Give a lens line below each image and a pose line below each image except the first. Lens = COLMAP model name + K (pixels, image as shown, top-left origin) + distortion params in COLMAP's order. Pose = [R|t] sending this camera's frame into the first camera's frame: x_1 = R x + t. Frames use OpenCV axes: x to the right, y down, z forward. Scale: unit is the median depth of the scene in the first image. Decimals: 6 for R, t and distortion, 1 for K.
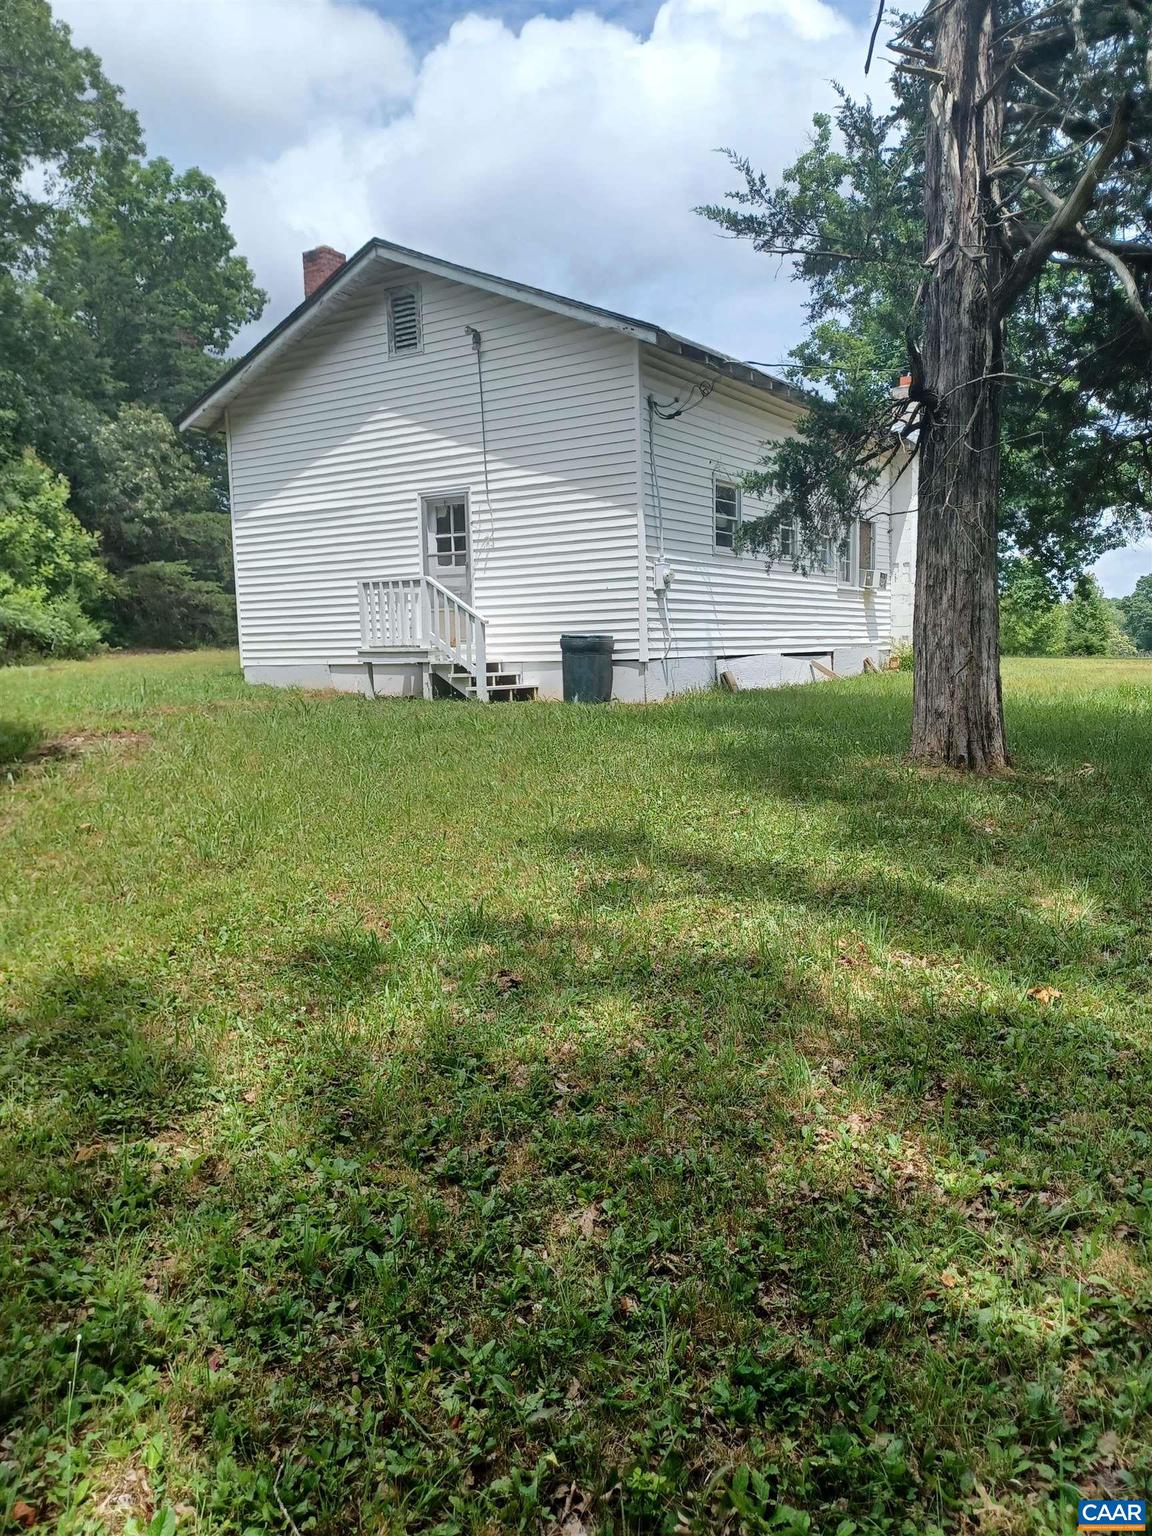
lens RADIAL K [[1148.8, 0, 570.3], [0, 1148.8, 759.1], [0, 0, 1]] dist [0.048711, -0.003255]
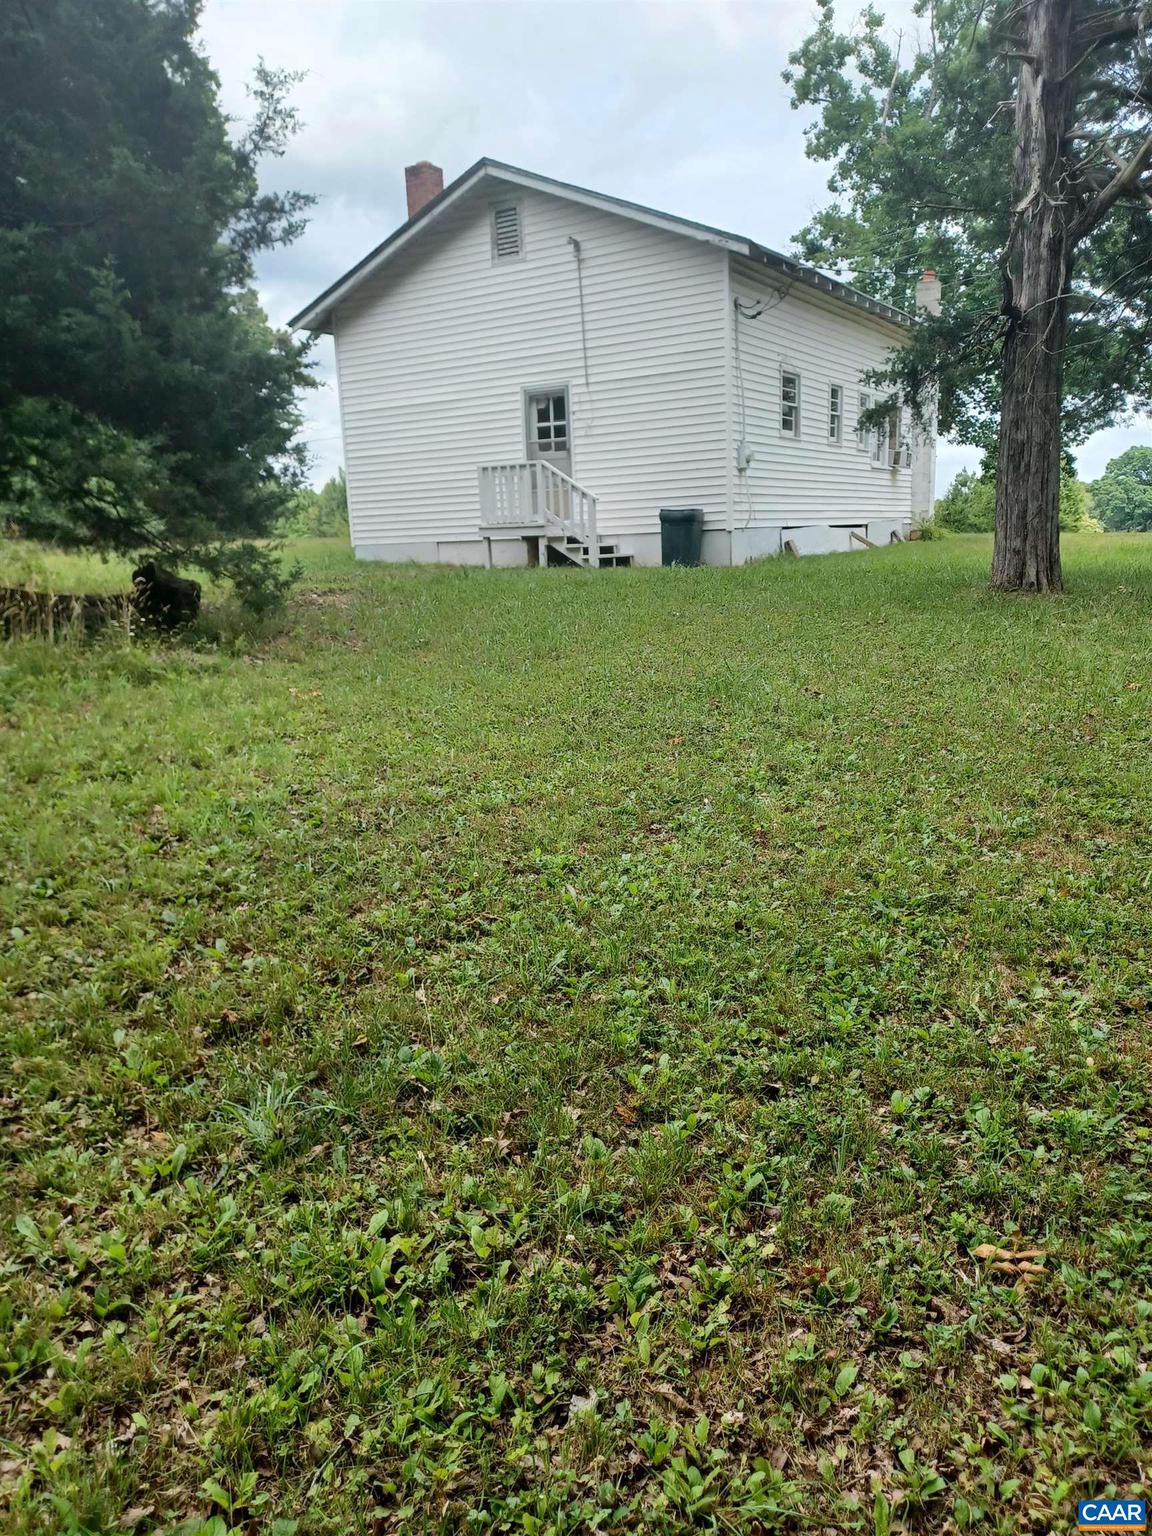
lens RADIAL K [[1091.9, 0, 584.0], [0, 1091.9, 780.7], [0, 0, 1]] dist [0.006026, 0.005609]
pose [[0.999720, -0.020103, 0.012459, -0.095977], [0.018408, 0.992137, 0.123795, 0.026813], [-0.014850, -0.123531, 0.992230, -0.140832]]
